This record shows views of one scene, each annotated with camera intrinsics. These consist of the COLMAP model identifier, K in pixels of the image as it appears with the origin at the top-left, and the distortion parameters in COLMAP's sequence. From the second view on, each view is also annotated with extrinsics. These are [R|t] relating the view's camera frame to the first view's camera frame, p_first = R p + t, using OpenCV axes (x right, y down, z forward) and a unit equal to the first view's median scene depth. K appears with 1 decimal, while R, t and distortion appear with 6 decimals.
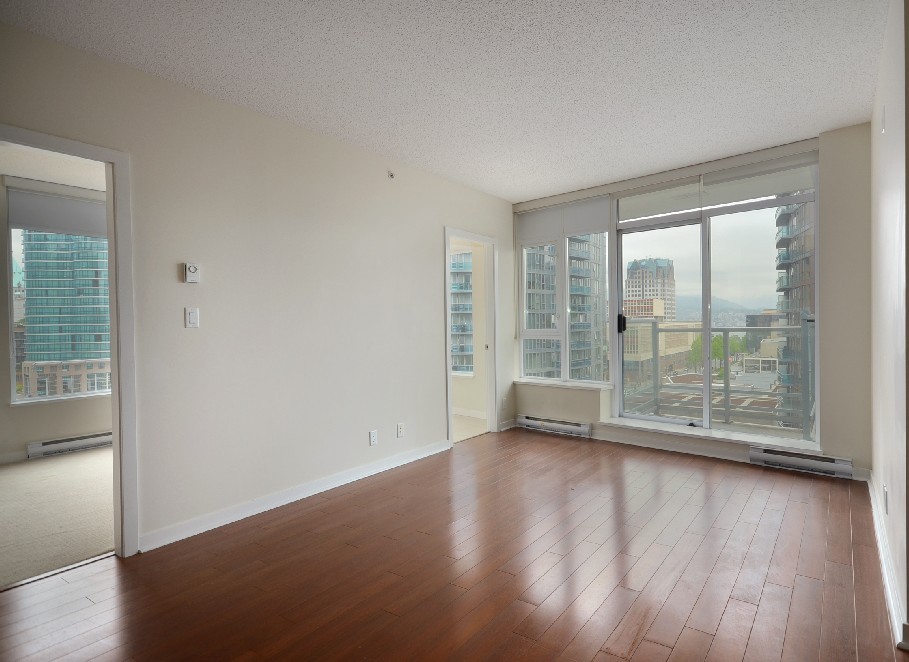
lens RADIAL K [[498.6, 0, 496.5], [0, 498.6, 325.2], [0, 0, 1]] dist [0.005514, 0.000916]
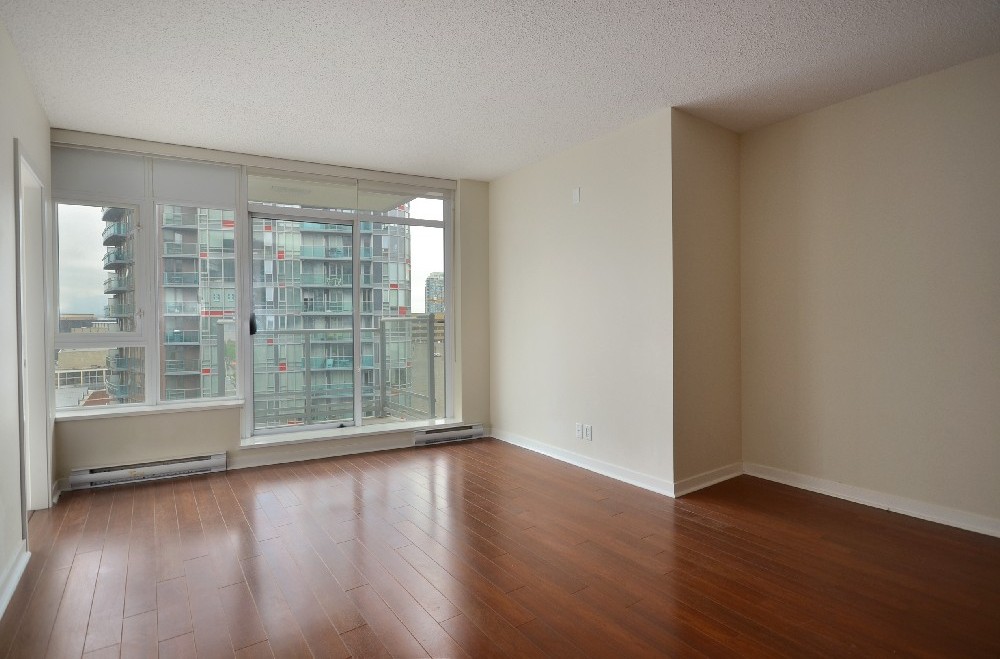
lens RADIAL K [[501.8, 0, 493.8], [0, 501.8, 322.1], [0, 0, 1]] dist [0.003505, 0.000696]
pose [[0.373685, 0.010850, 0.927492, -0.374805], [0.005789, 0.999885, -0.014029, 0.007548], [-0.927538, 0.010612, 0.373579, 0.304188]]
